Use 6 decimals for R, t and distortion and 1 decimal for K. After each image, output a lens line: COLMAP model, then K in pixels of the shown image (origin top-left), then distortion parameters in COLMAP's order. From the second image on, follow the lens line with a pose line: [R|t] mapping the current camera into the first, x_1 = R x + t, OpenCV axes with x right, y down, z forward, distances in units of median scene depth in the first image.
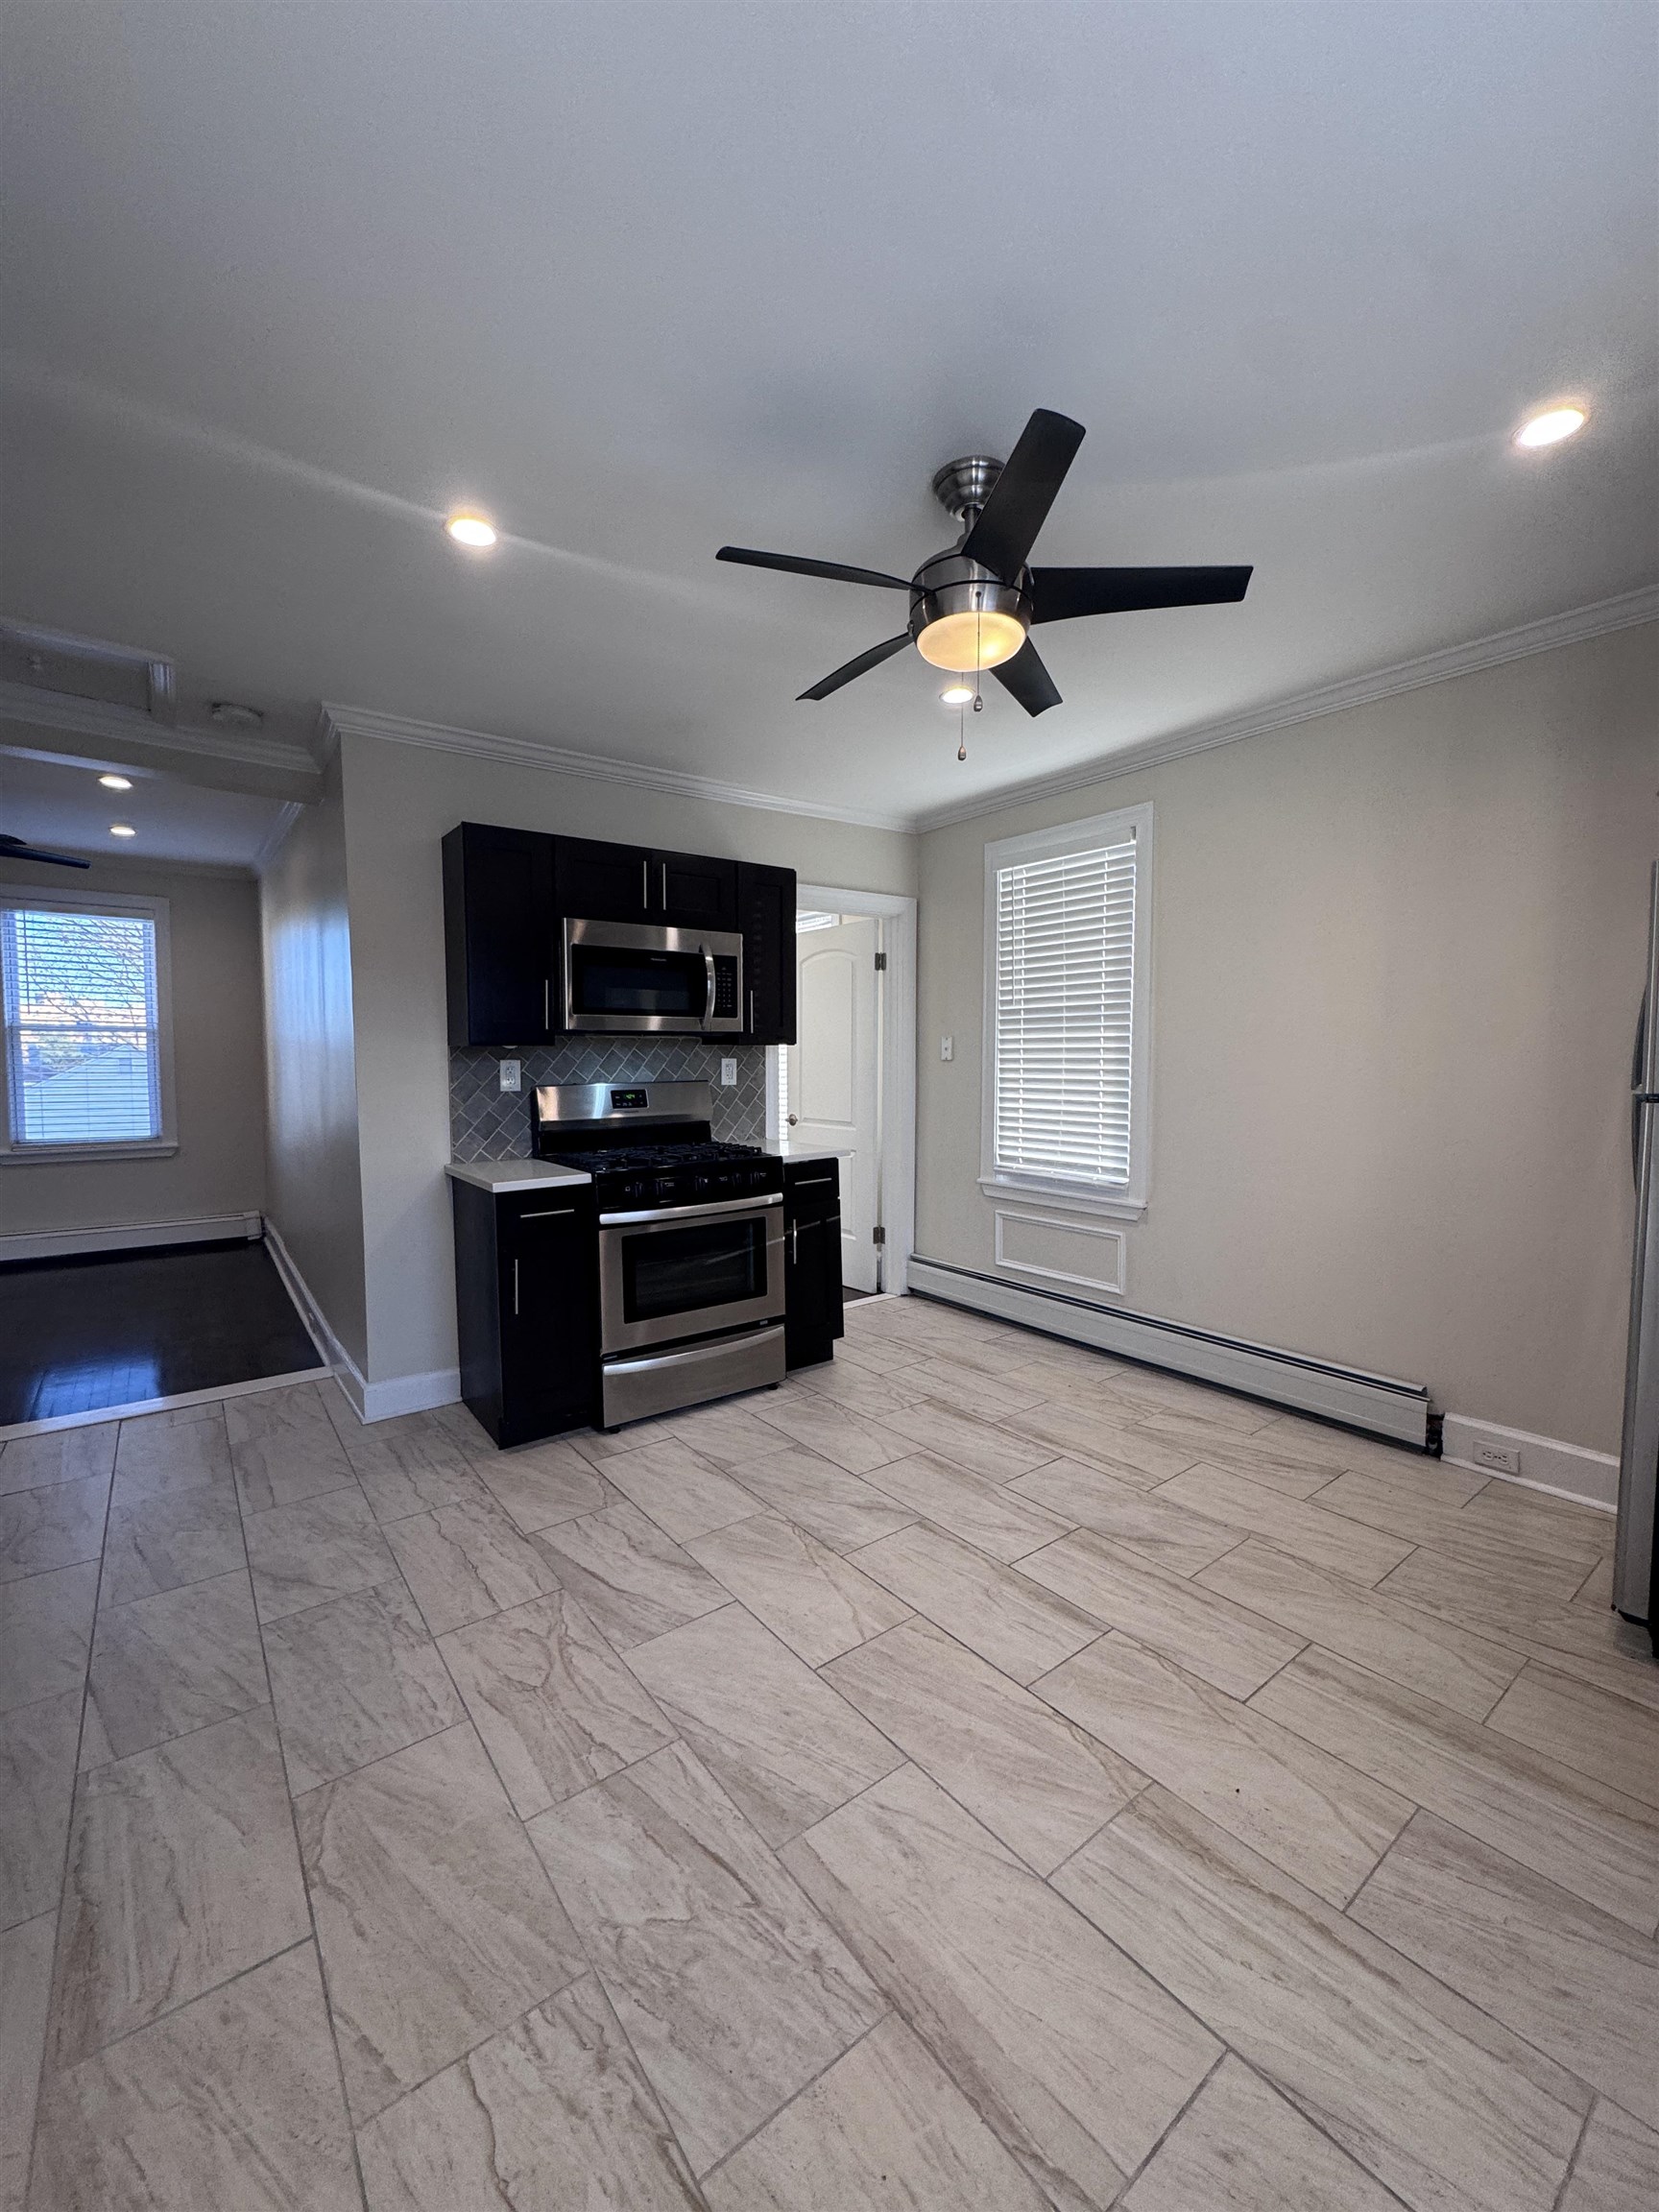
lens RADIAL K [[880.0, 0, 839.0], [0, 880.0, 1103.0], [0, 0, 1]] dist [-0.004162, 0.001153]
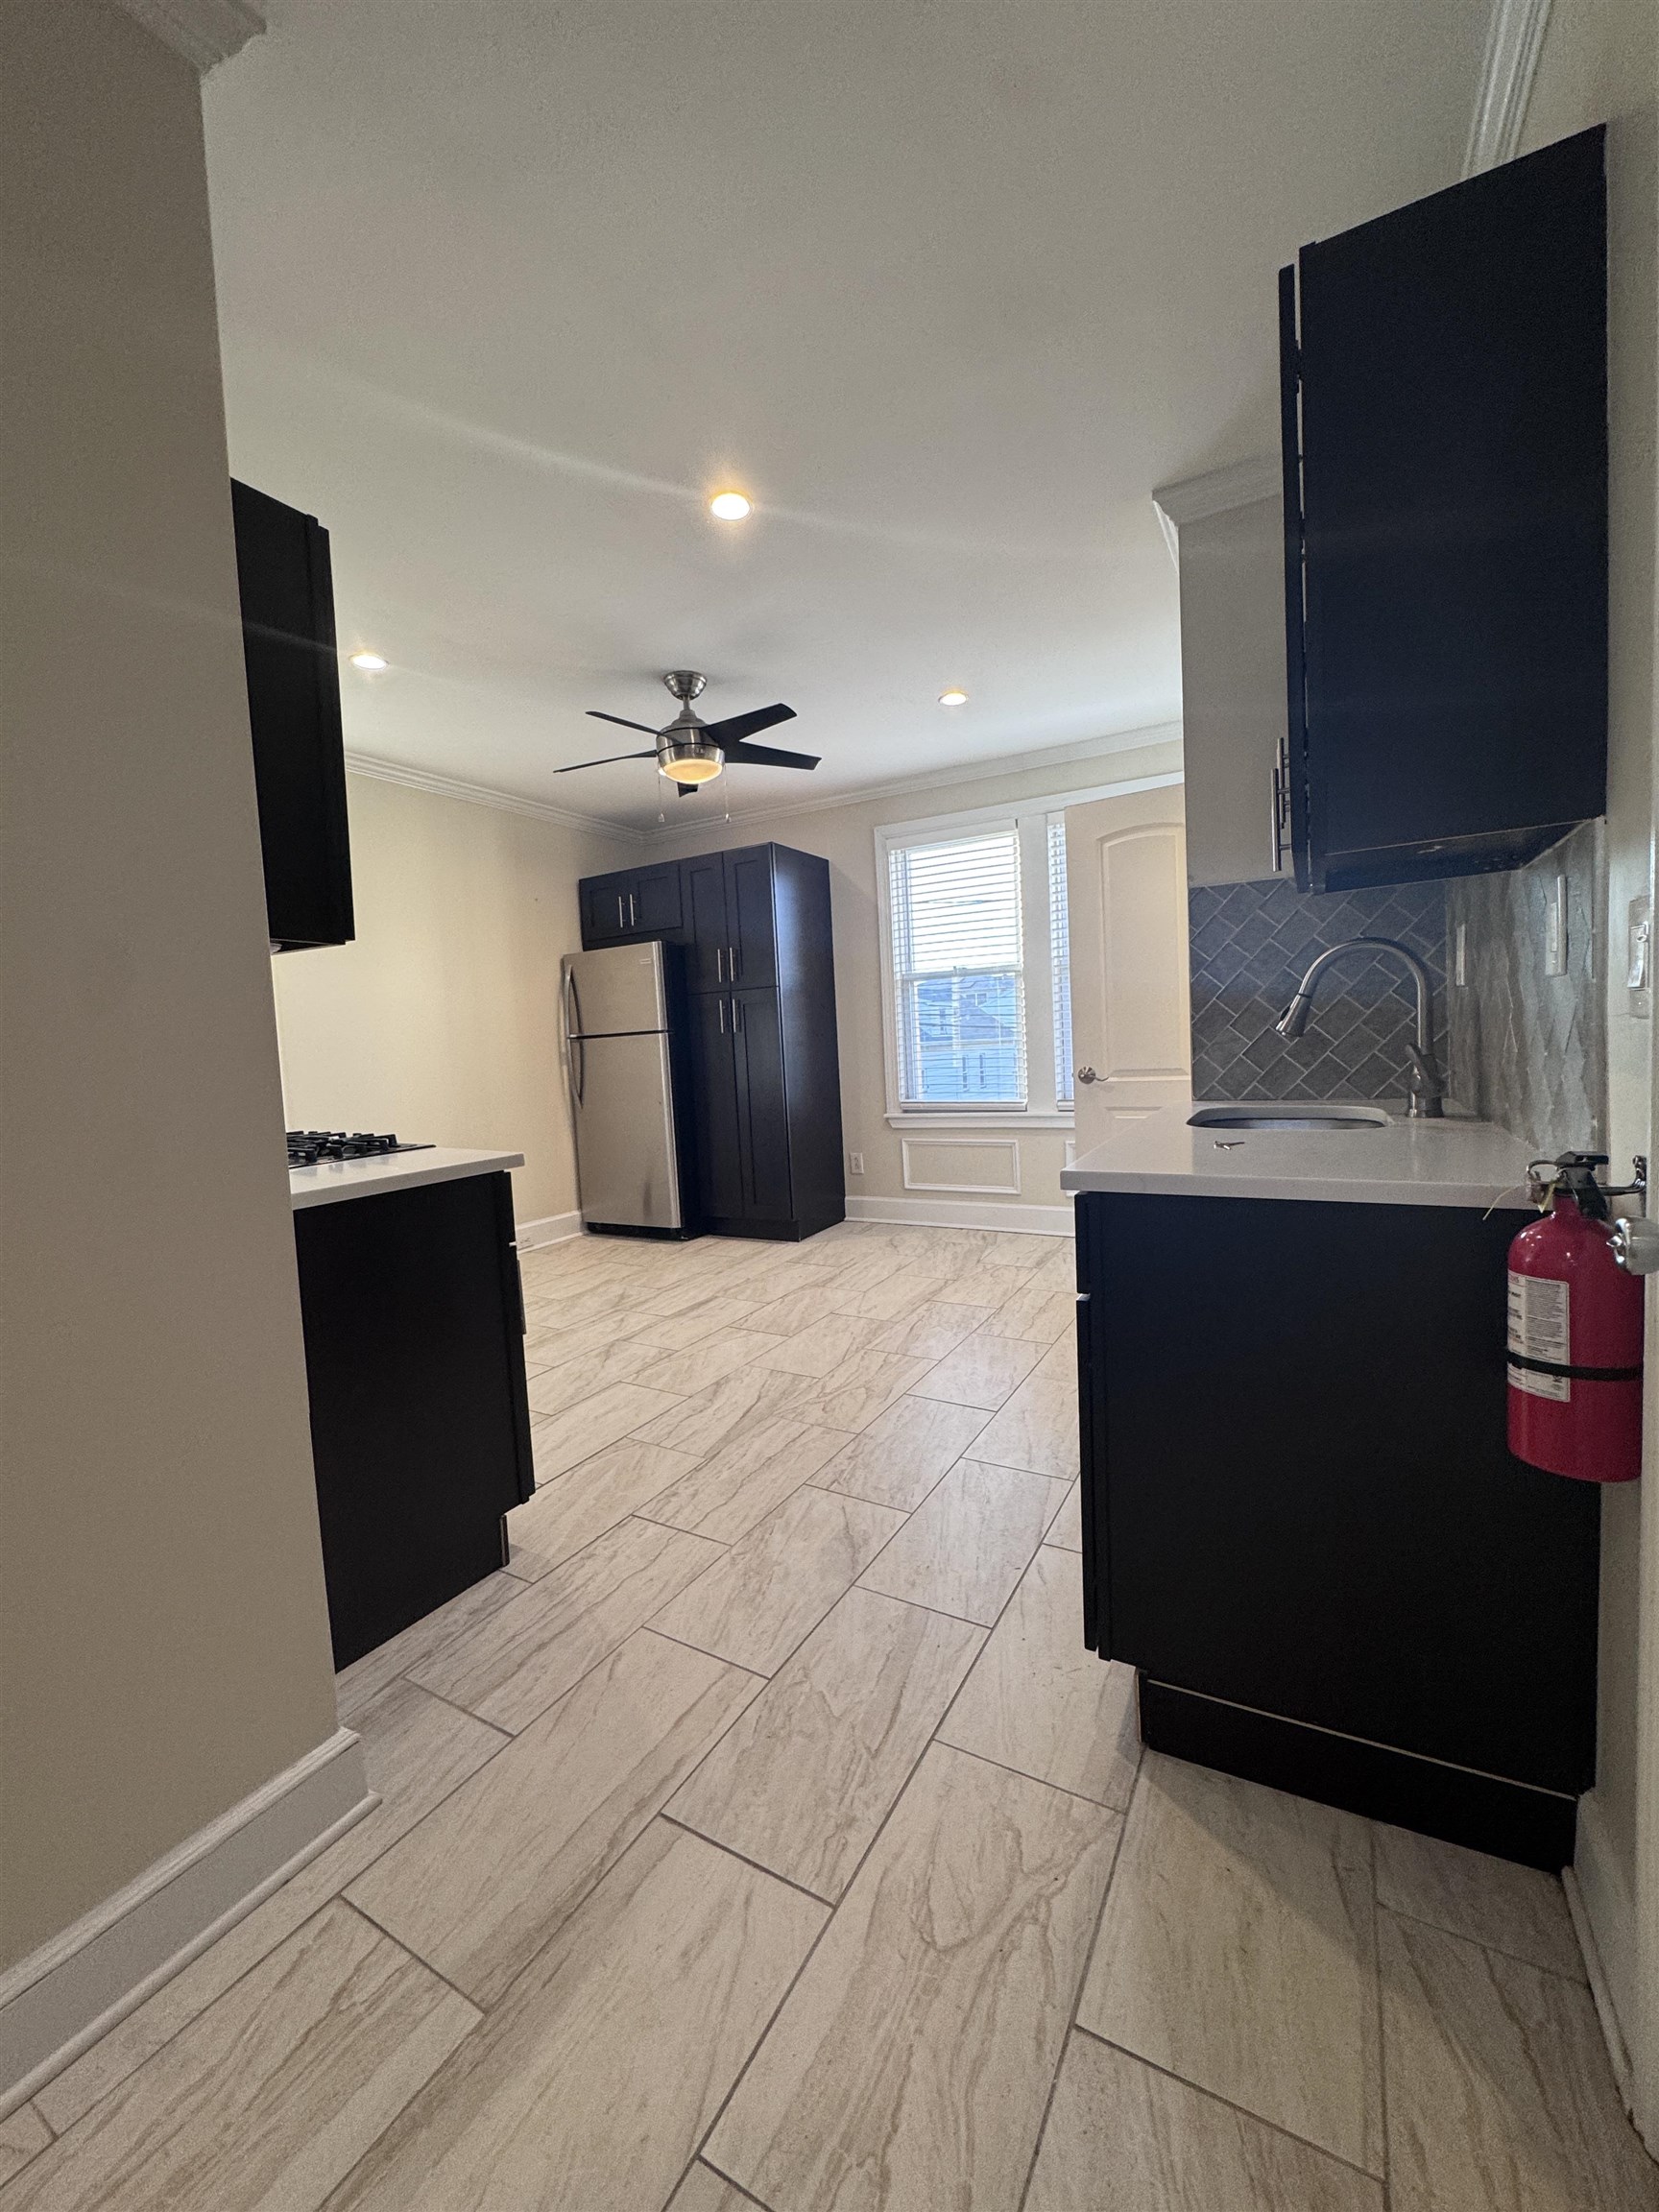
lens RADIAL K [[880.0, 0, 825.5], [0, 880.0, 1102.8], [0, 0, 1]] dist [-0.004162, 0.001153]
pose [[-0.380615, -0.046175, 0.923580, -1.410999], [0.095681, 0.991425, 0.088998, 0.016642], [-0.919770, 0.122243, -0.372934, 1.291412]]
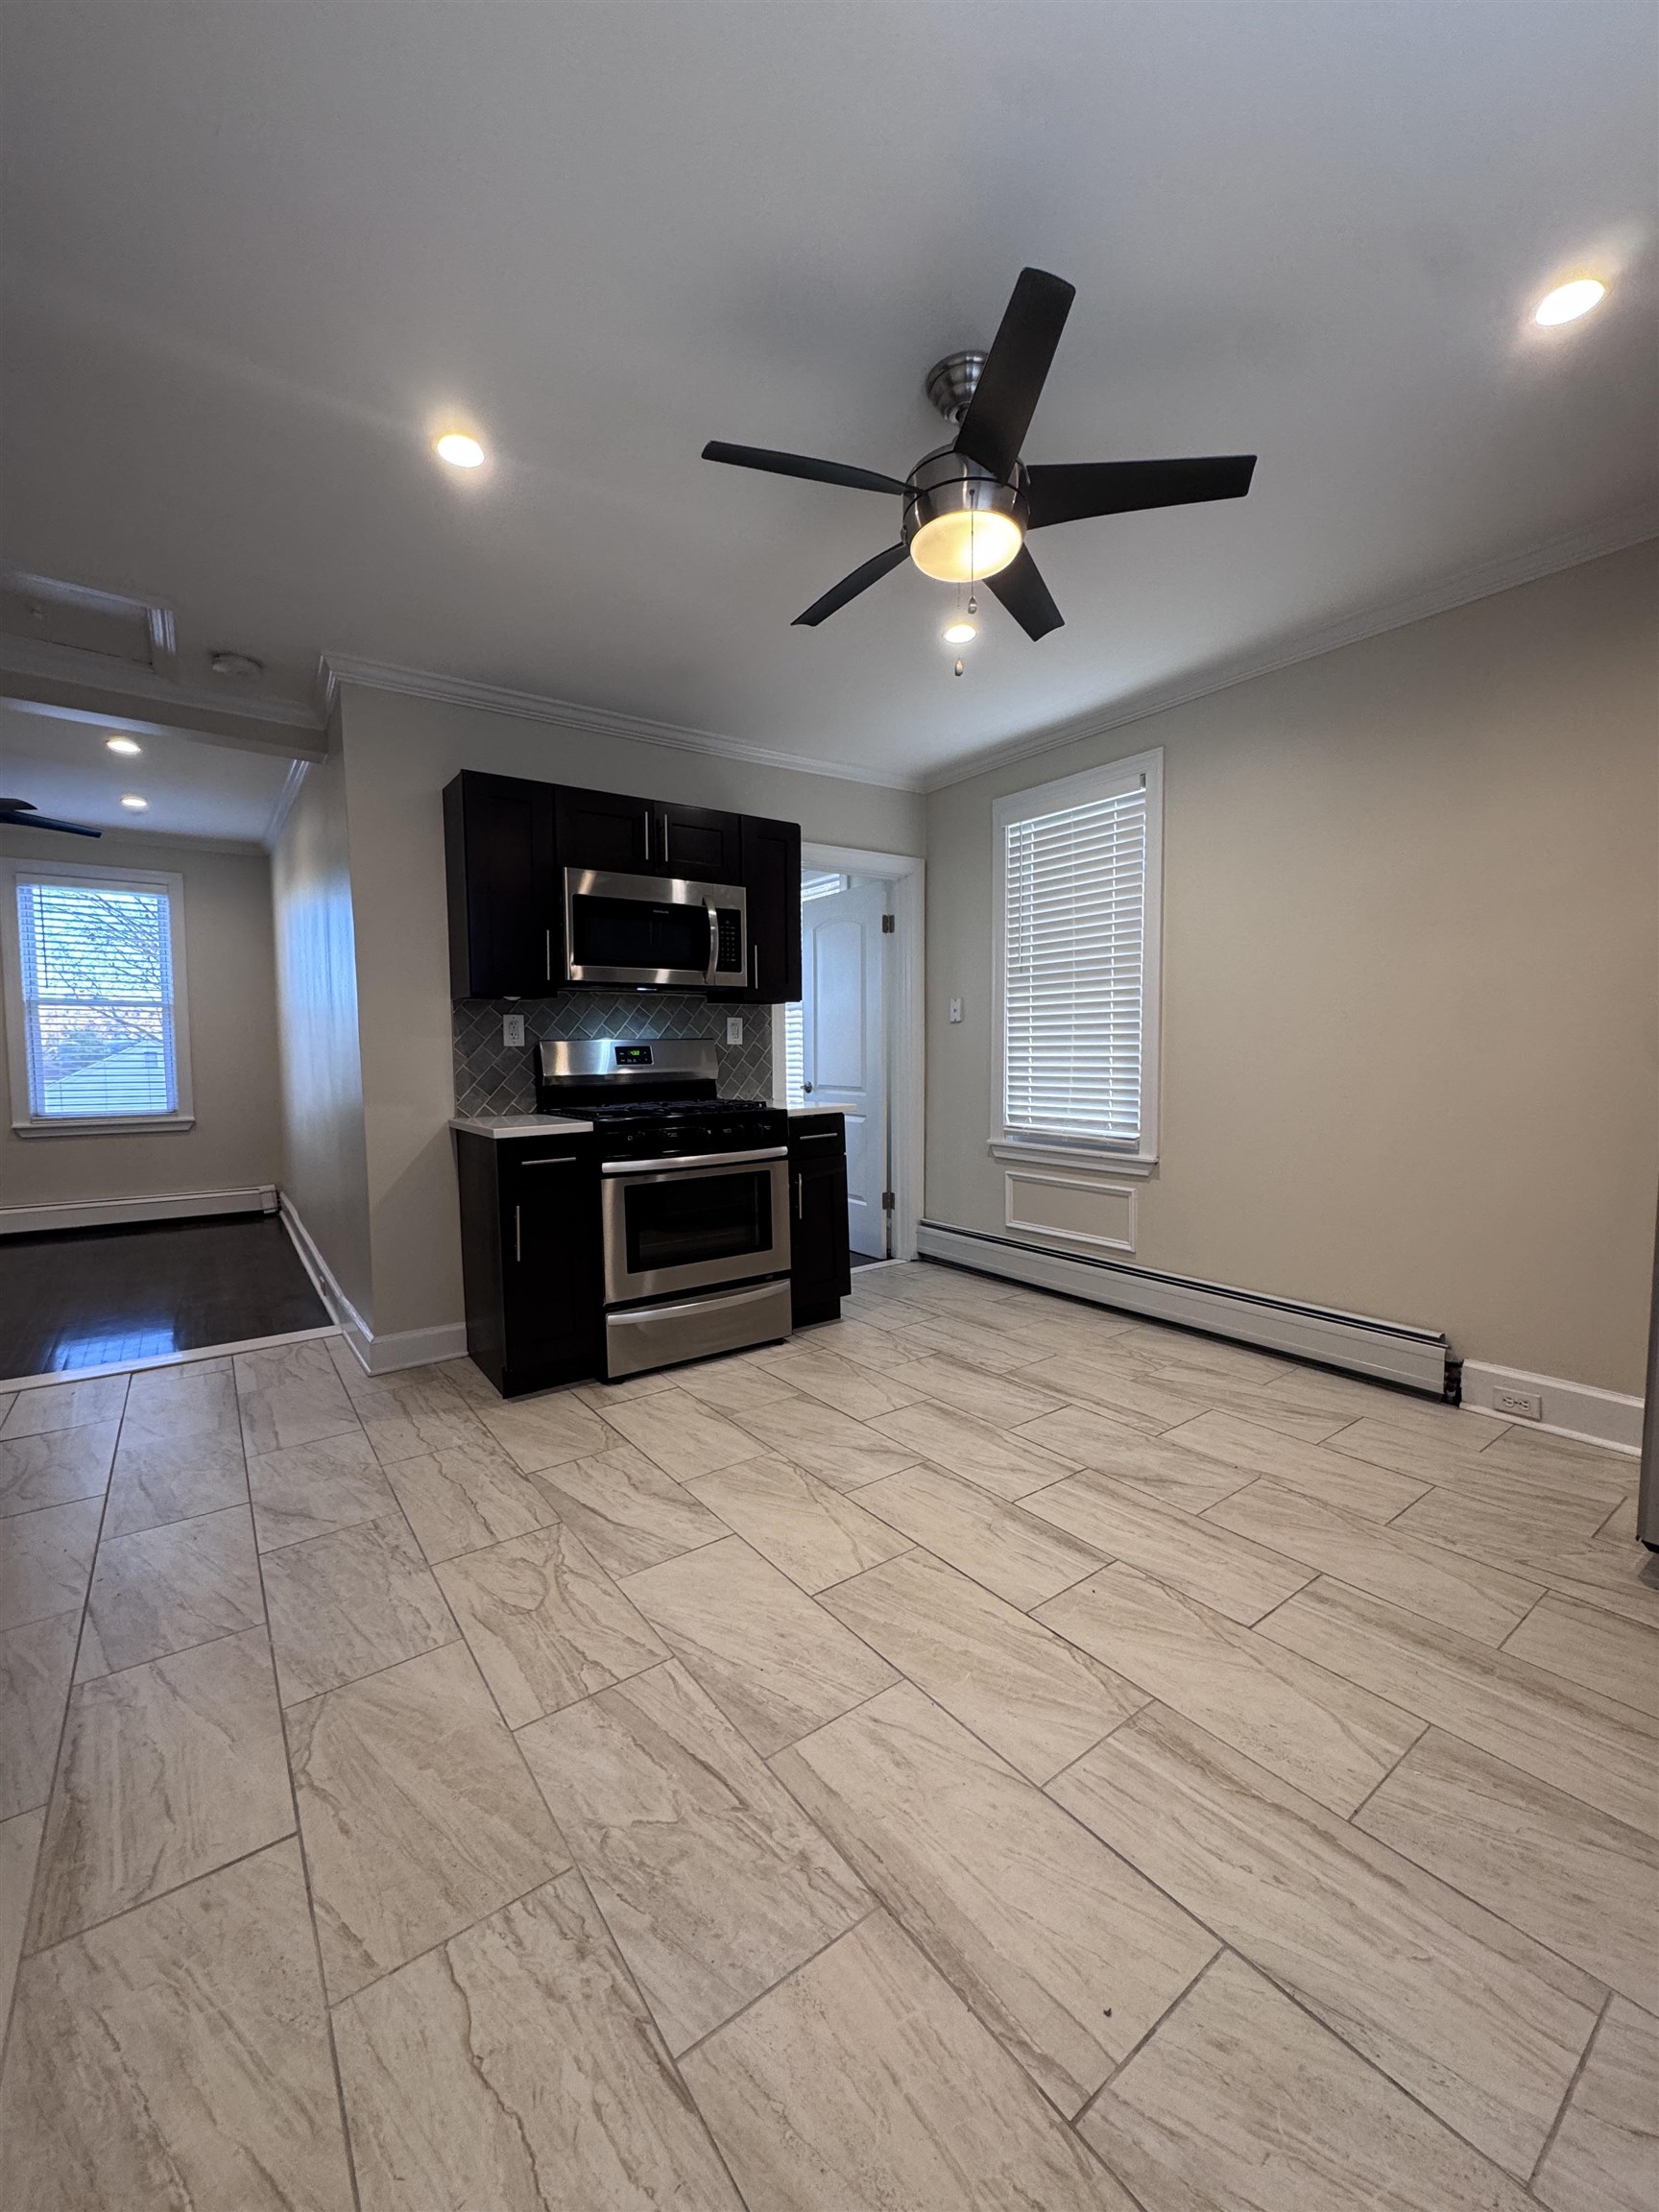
lens RADIAL K [[880.0, 0, 839.0], [0, 880.0, 1105.2], [0, 0, 1]] dist [-0.004162, 0.001153]
pose [[0.999782, -0.005585, -0.020100, 0.021608], [0.005767, 0.999943, 0.008967, 0.071597], [0.020048, -0.009081, 0.999758, 0.016664]]
